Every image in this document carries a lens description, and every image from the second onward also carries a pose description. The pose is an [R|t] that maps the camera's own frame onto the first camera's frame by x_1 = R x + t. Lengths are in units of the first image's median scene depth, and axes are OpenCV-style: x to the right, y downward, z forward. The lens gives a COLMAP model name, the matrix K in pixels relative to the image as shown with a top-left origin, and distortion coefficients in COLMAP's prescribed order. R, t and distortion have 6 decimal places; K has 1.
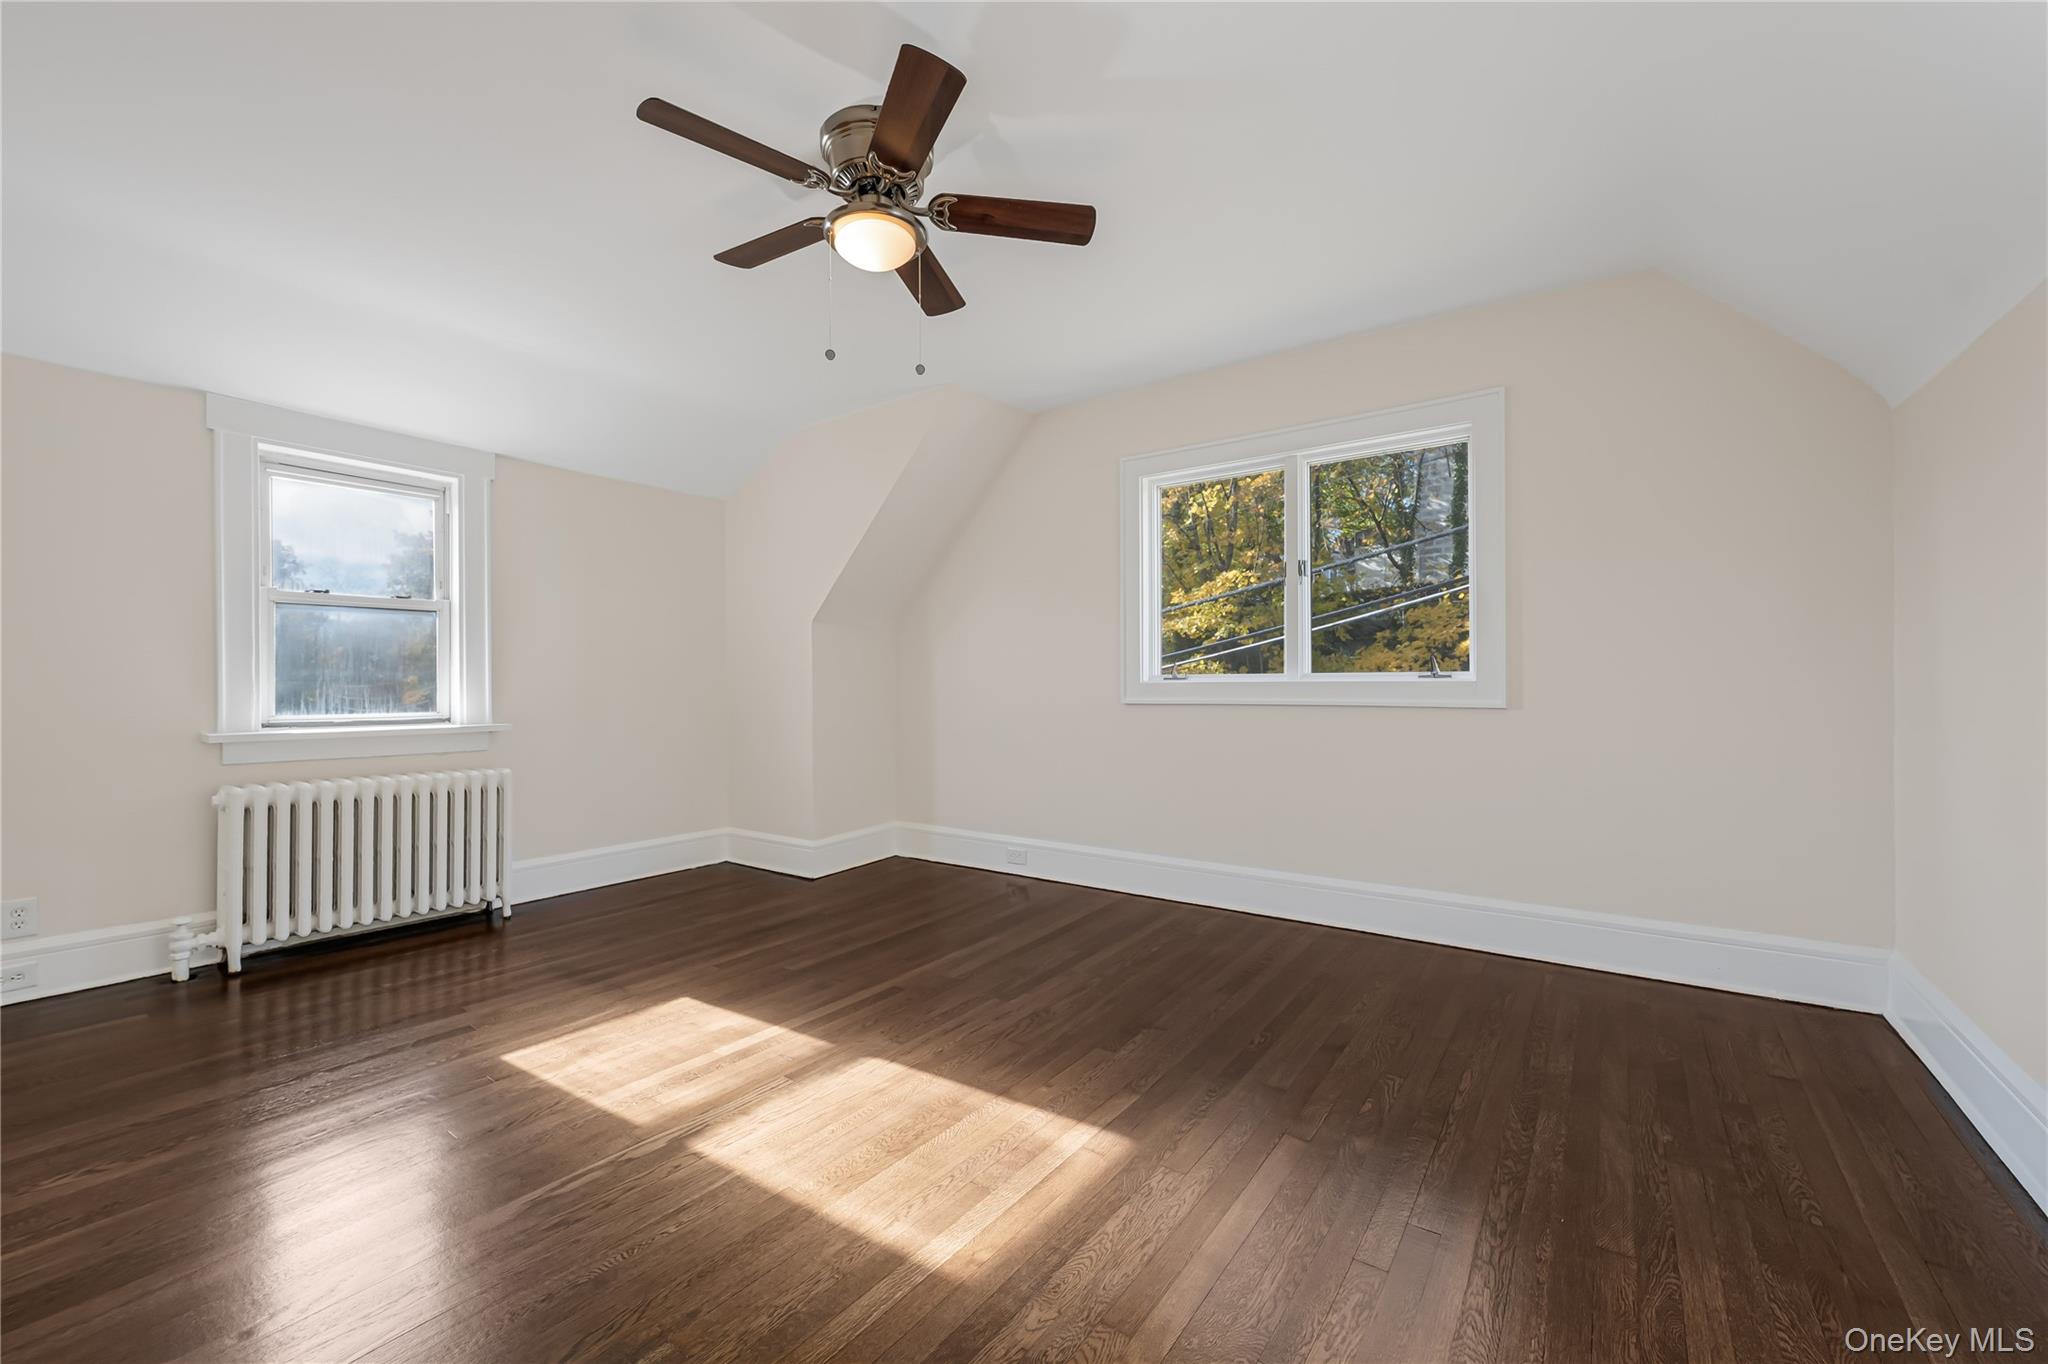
lens RADIAL K [[824.0, 0, 1024.0], [0, 824.0, 682.0], [0, 0, 1]] dist [-0.000384, -0.000160]
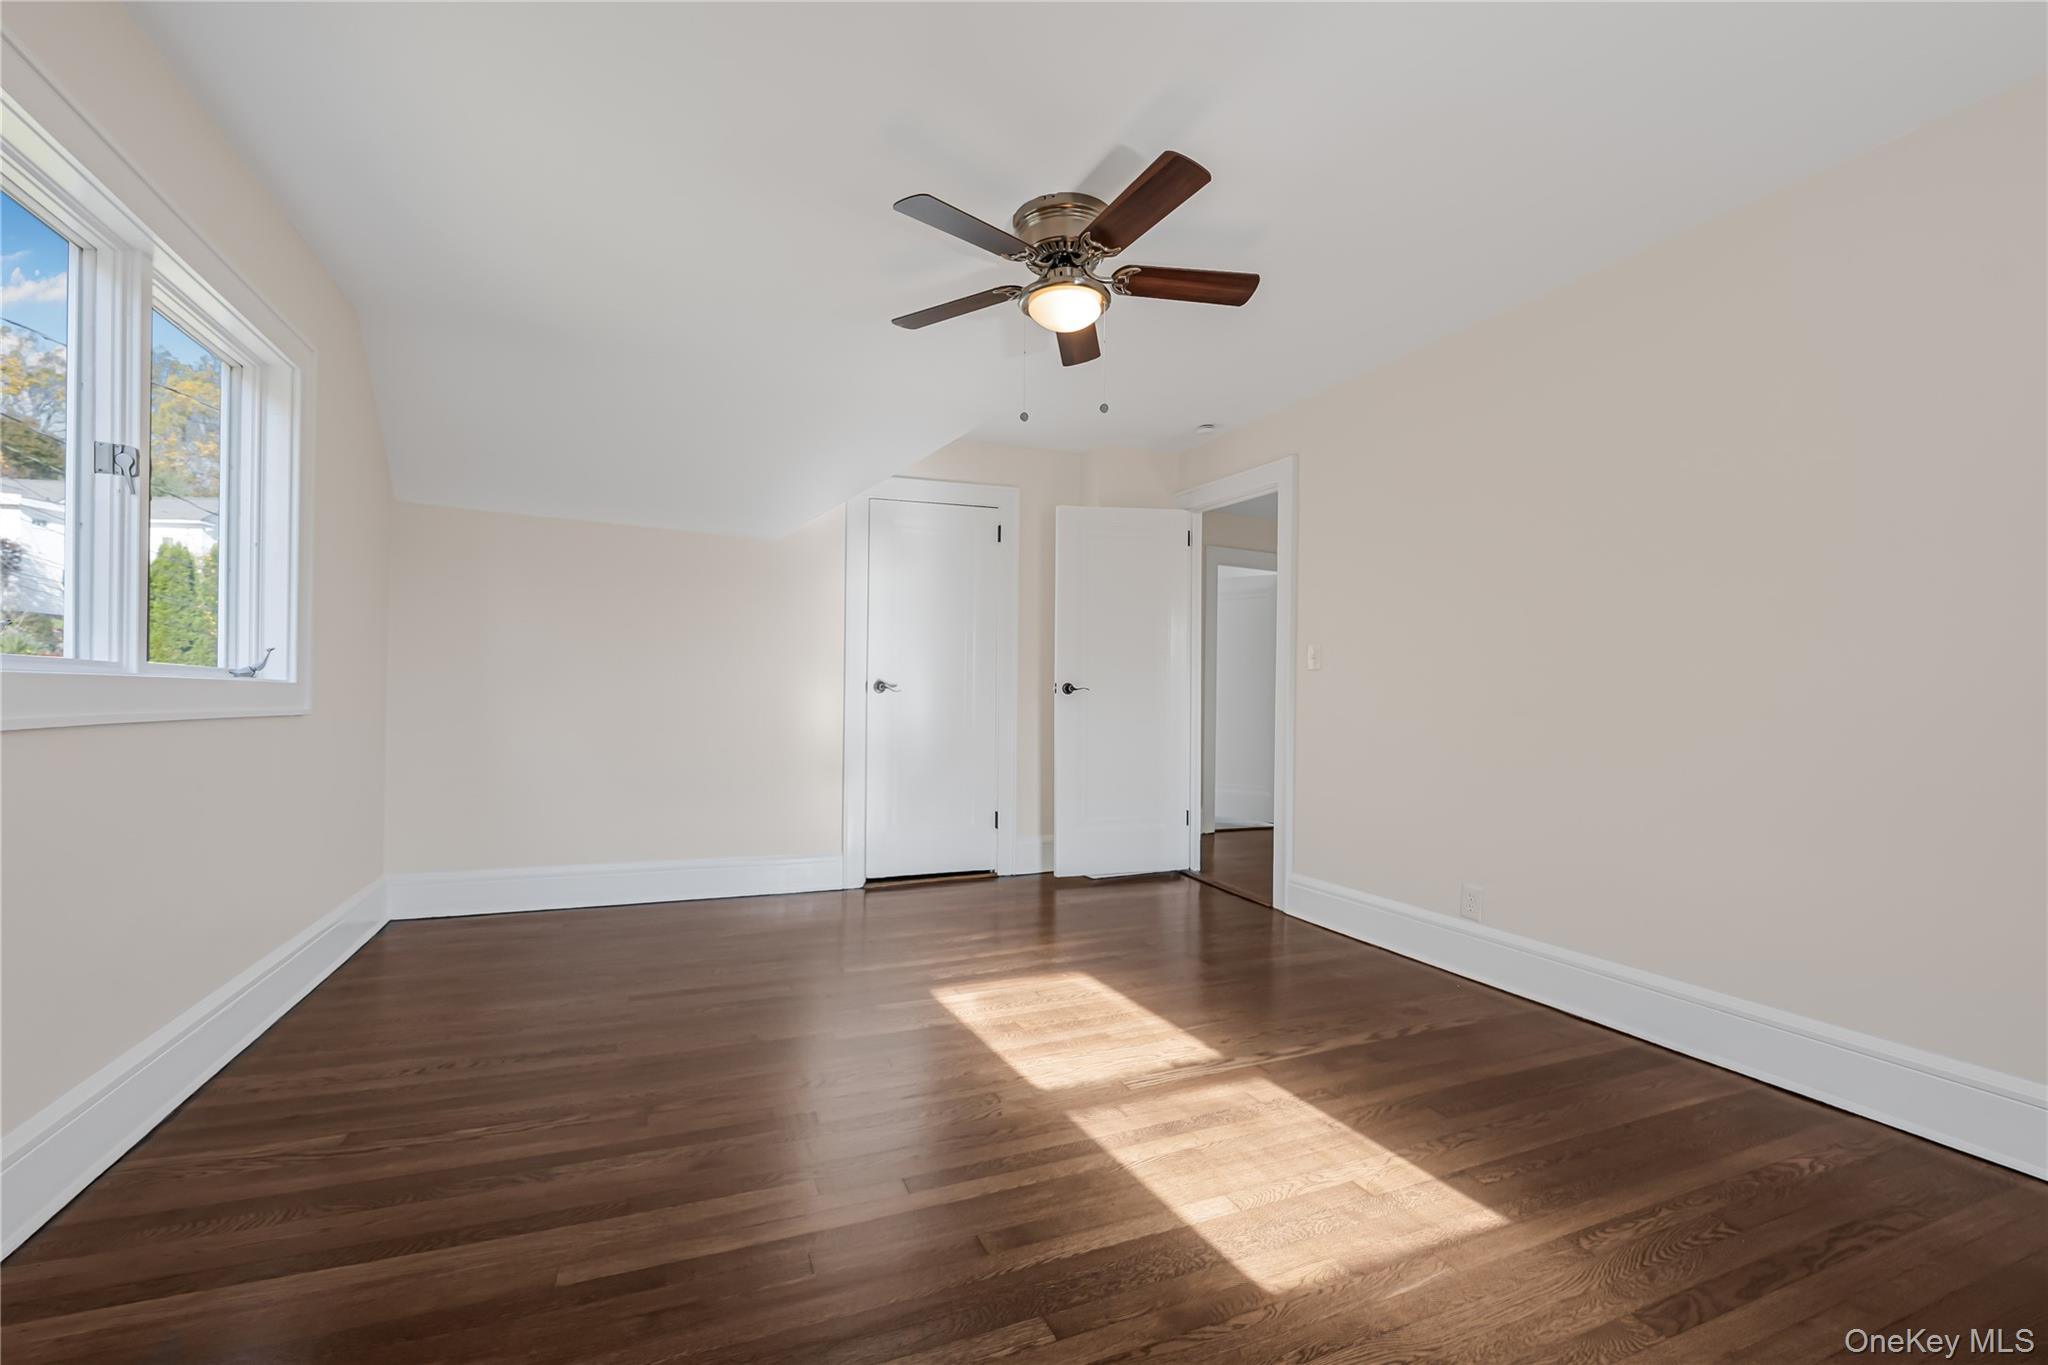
lens RADIAL K [[824.0, 0, 1024.0], [0, 824.0, 682.5], [0, 0, 1]] dist [-0.000384, -0.000160]
pose [[-0.857300, 0.002373, 0.514812, -0.666541], [-0.014480, 0.999483, -0.028719, 0.032923], [-0.514614, -0.032075, -0.856822, 1.866079]]
